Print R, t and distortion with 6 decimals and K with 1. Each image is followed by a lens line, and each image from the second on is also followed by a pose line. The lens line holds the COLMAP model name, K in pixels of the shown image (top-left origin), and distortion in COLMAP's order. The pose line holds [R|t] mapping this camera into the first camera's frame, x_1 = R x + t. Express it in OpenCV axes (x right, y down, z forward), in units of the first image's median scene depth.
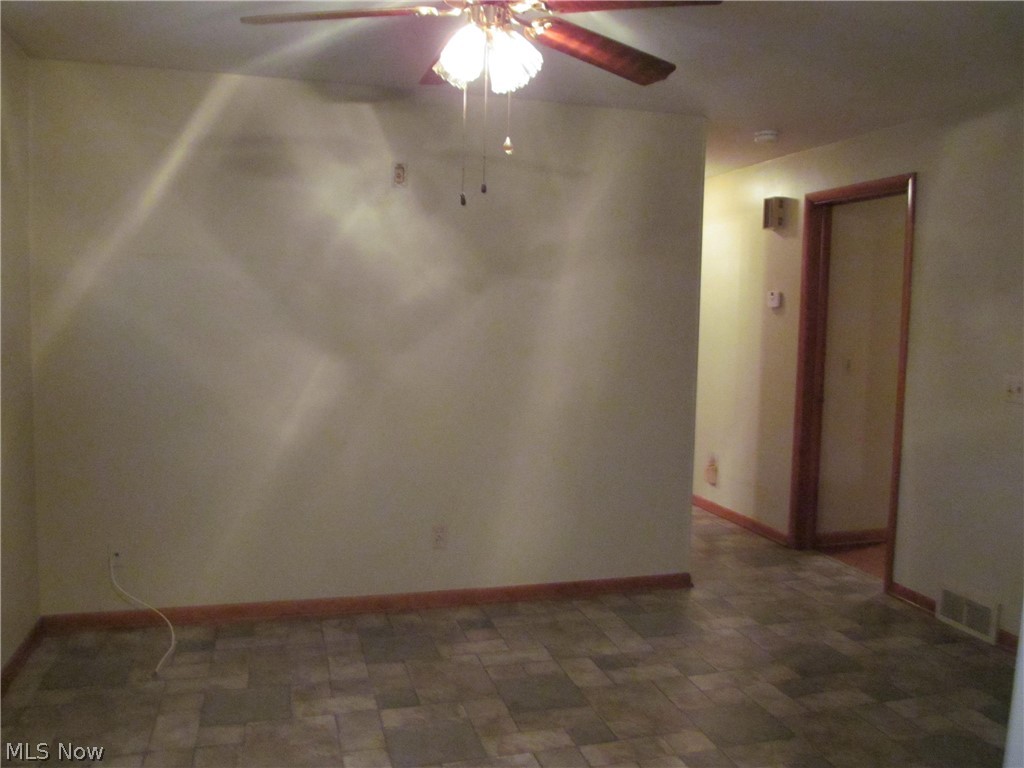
lens RADIAL K [[827.4, 0, 512.0], [0, 827.4, 384.0], [0, 0, 1]] dist [-0.060252, -0.000176]
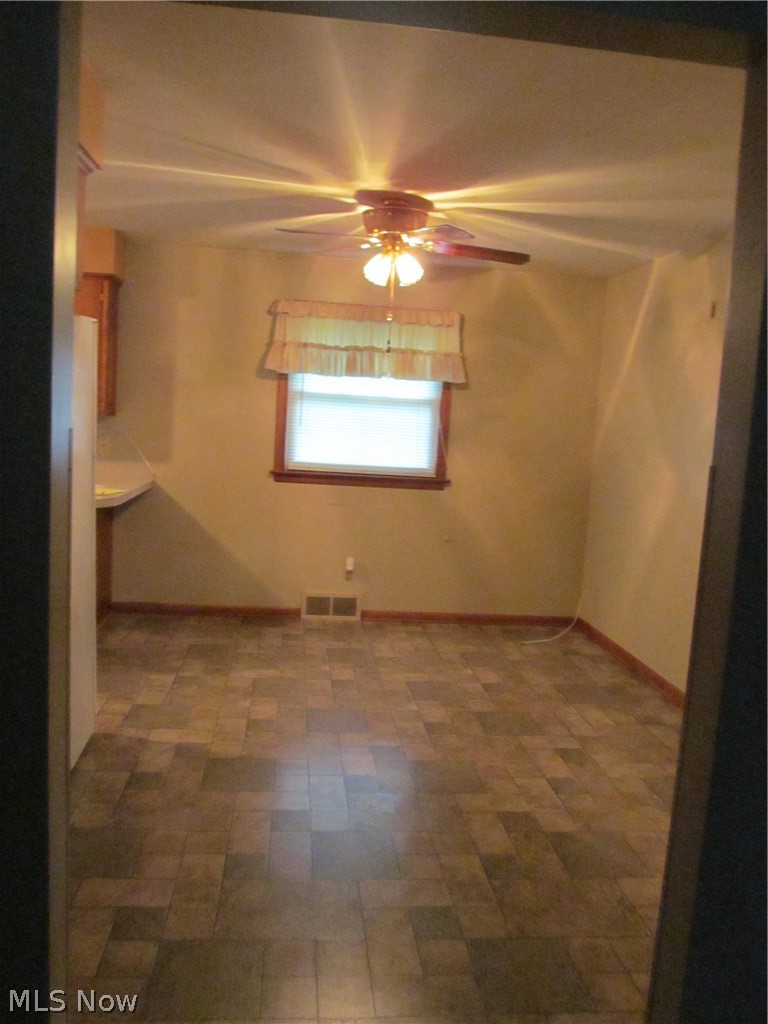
lens RADIAL K [[827.4, 0, 384.0], [0, 827.4, 512.0], [0, 0, 1]] dist [-0.060252, -0.000176]
pose [[-0.161585, 0.079453, -0.983655, 1.236599], [-0.144544, 0.984098, 0.103234, -0.040212], [0.976216, 0.158863, -0.147531, 0.925259]]
